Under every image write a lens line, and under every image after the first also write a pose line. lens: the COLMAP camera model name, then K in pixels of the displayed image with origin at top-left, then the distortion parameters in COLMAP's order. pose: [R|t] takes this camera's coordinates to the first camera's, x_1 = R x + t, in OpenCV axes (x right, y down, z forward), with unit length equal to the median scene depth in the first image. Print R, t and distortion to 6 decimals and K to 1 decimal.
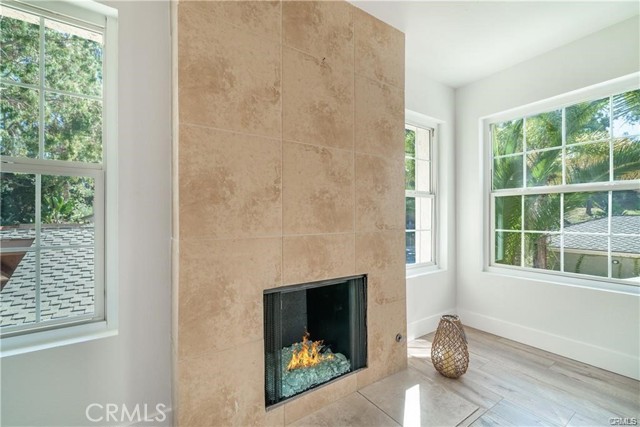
lens RADIAL K [[263.1, 0, 320.1], [0, 263.1, 214.5], [0, 0, 1]] dist [0.001865, 0.000101]
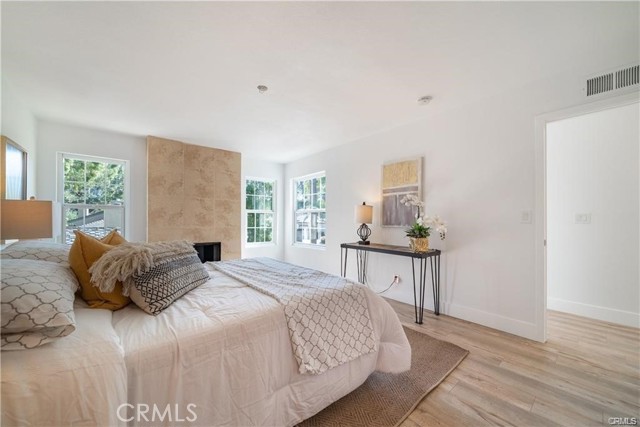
lens RADIAL K [[233.3, 0, 319.4], [0, 233.3, 217.0], [0, 0, 1]] dist [-0.002323, -0.000027]
pose [[0.993000, 0.007376, 0.117886, 1.010249], [-0.007338, 0.999973, -0.000757, -0.050813], [-0.117889, -0.000113, 0.993027, -1.738416]]
